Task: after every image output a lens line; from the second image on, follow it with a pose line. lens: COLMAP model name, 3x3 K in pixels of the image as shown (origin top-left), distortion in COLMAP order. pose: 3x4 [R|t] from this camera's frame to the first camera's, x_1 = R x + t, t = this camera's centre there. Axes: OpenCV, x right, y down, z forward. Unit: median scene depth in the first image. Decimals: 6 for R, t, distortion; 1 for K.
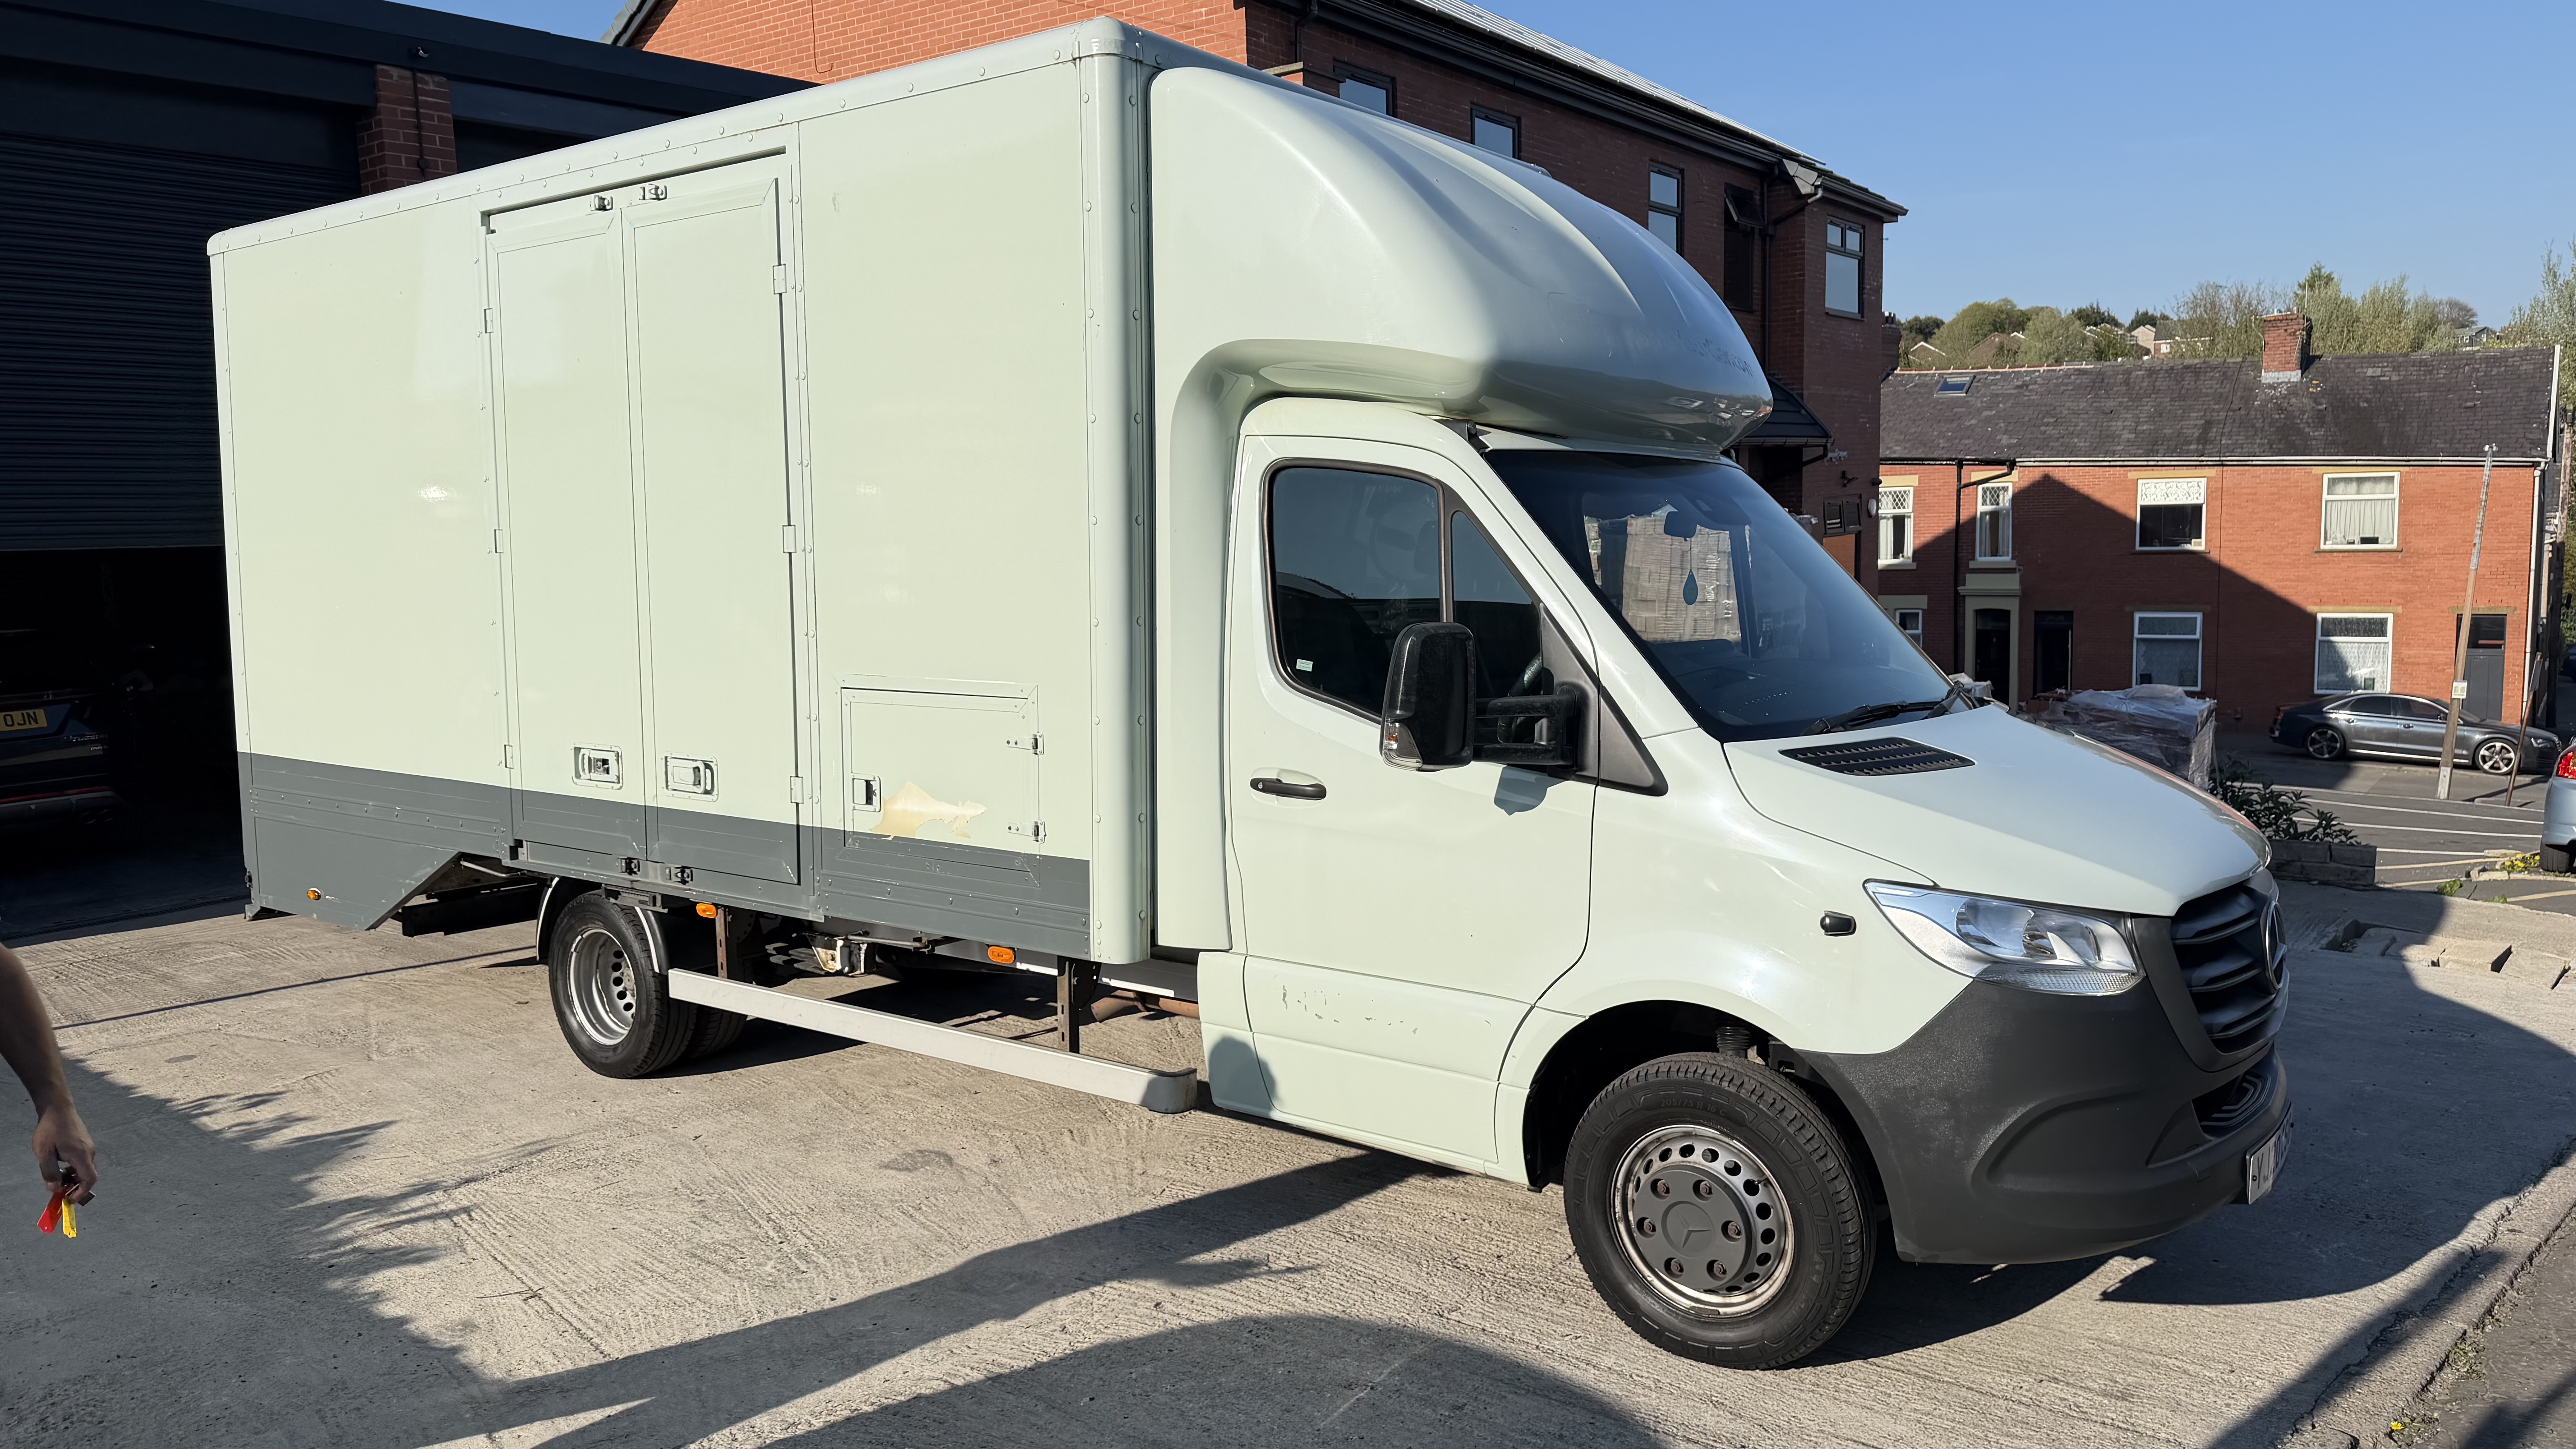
lens RADIAL K [[1775.0, 0, 1294.7], [0, 1775.0, 702.6], [0, 0, 1]] dist [0.023316, -0.027823]
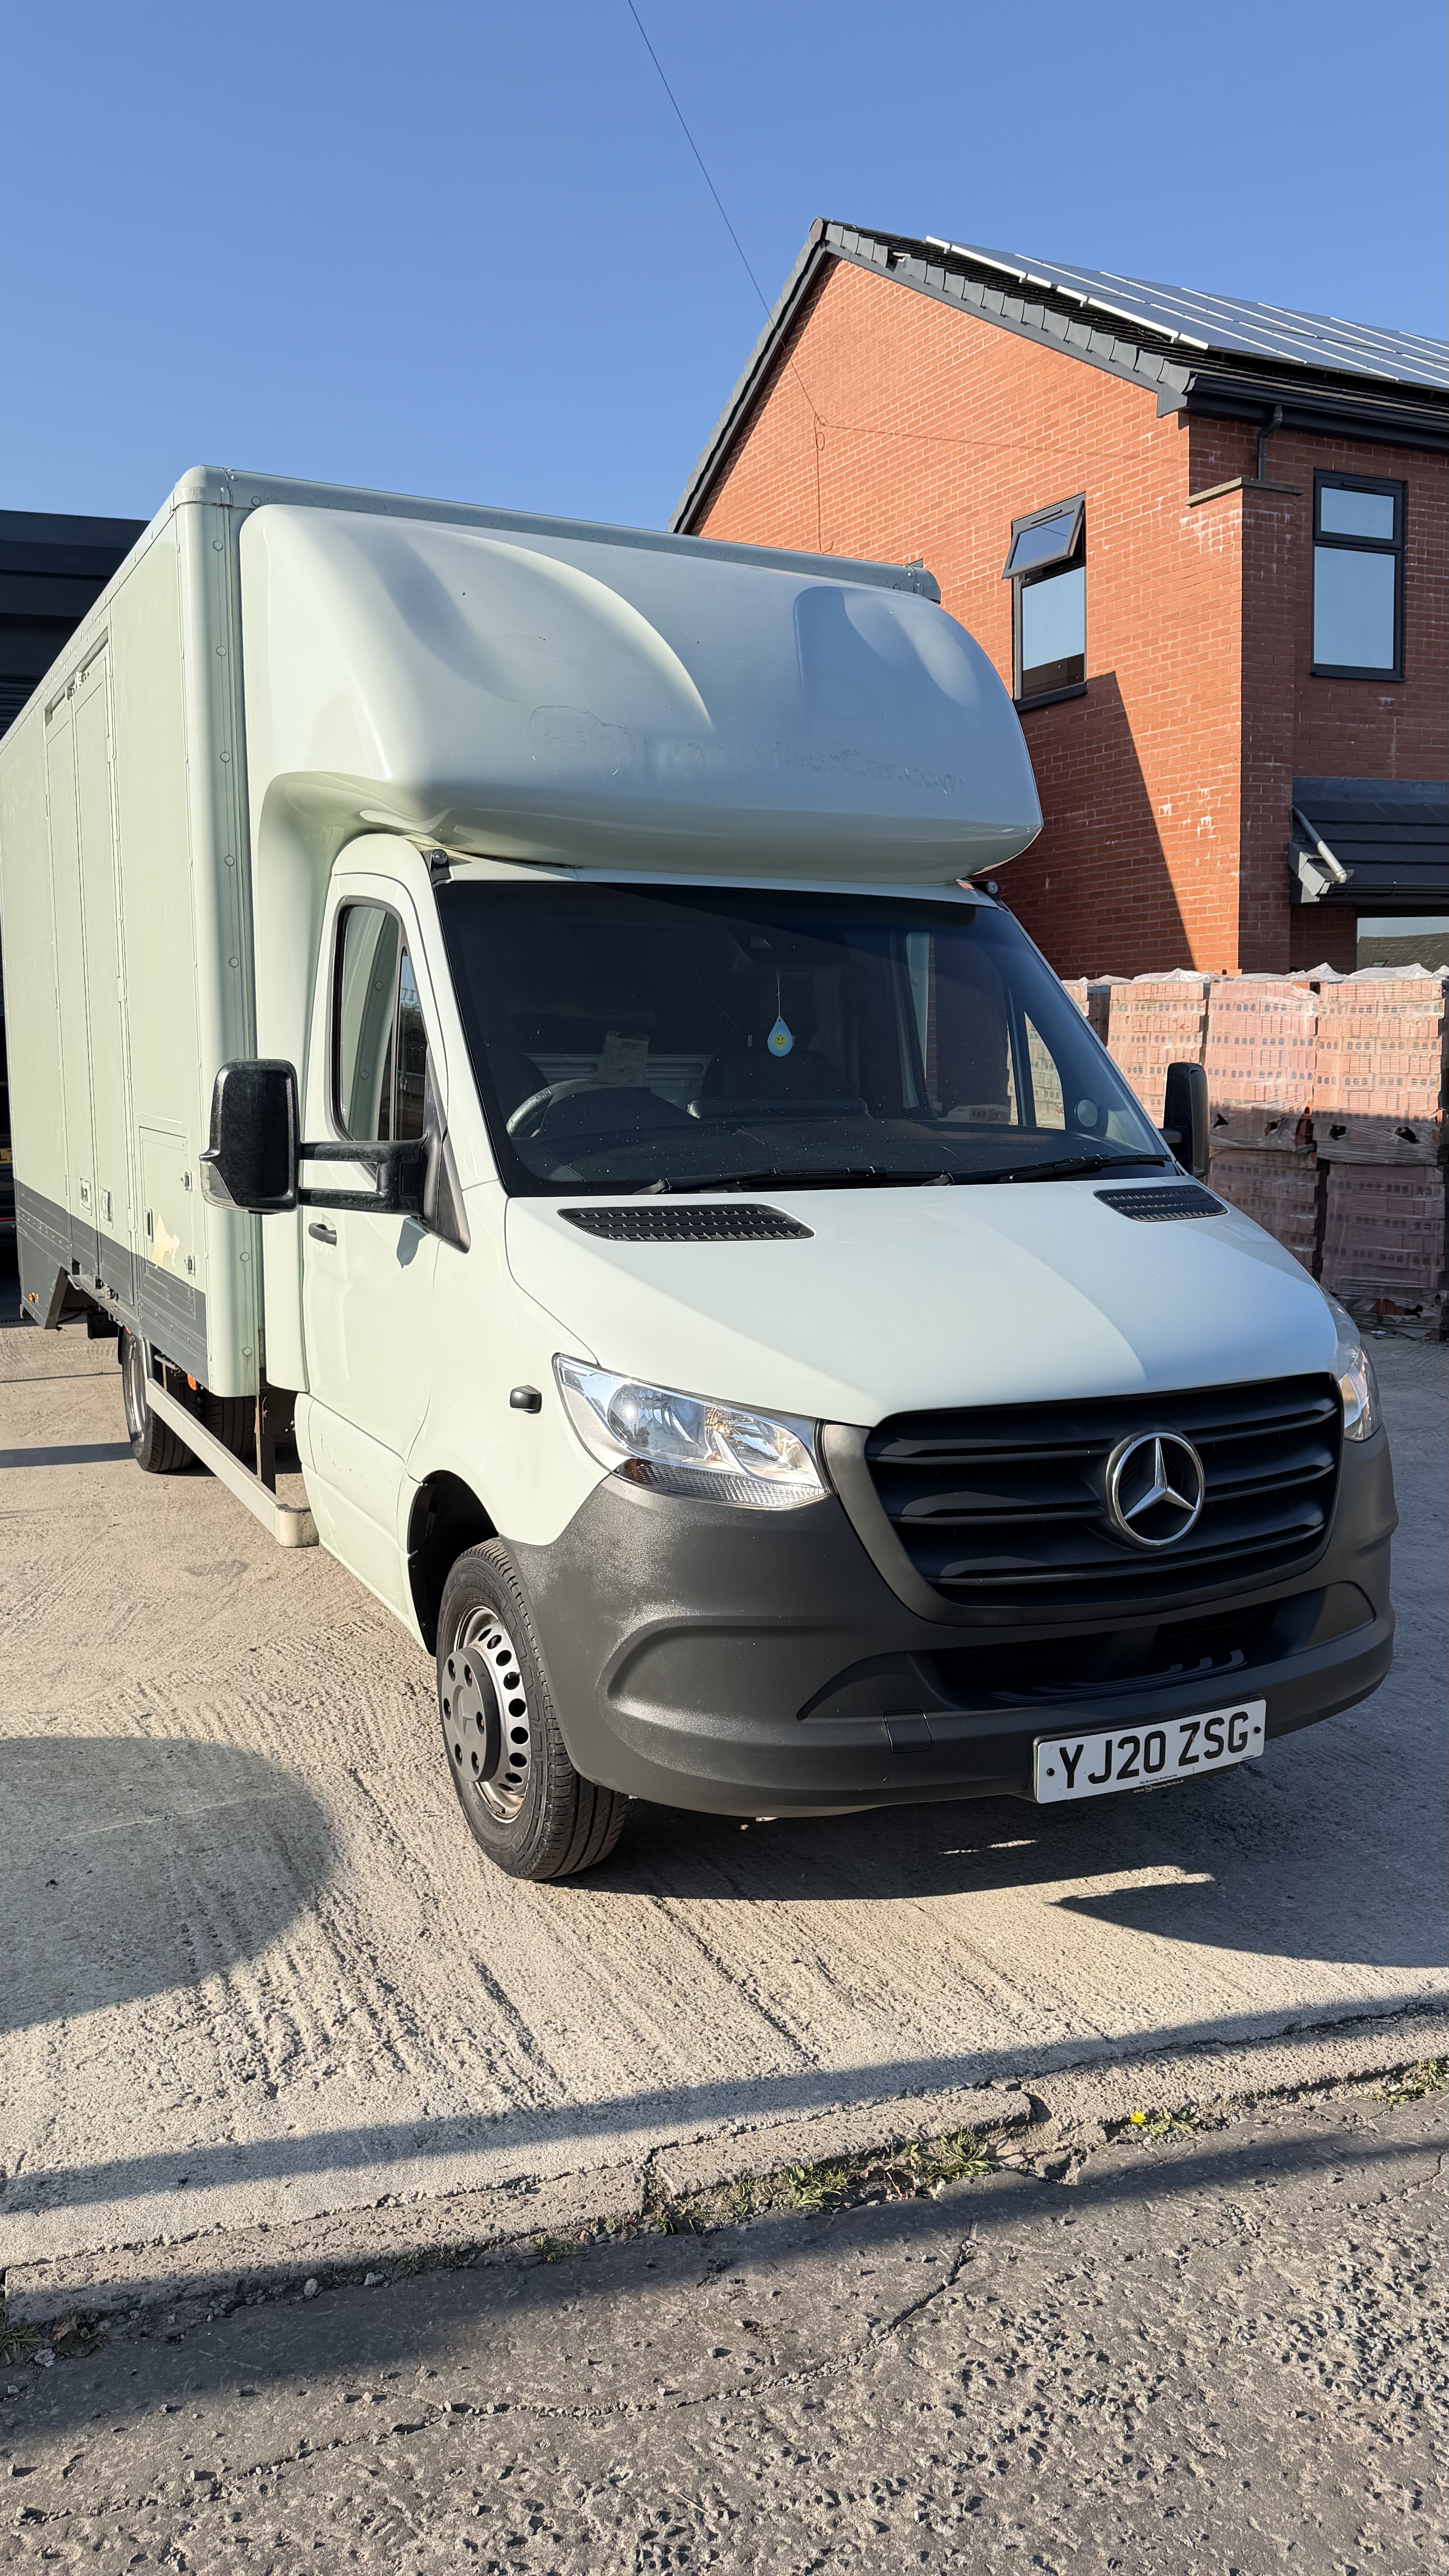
lens RADIAL K [[1775.0, 0, 717.3], [0, 1775.0, 1286.2], [0, 0, 1]] dist [0.023316, -0.027823]
pose [[0.896740, 0.061713, -0.438234, 0.672533], [-0.038539, 0.997357, 0.061589, 0.007781], [0.440877, -0.038340, 0.896748, 0.215791]]
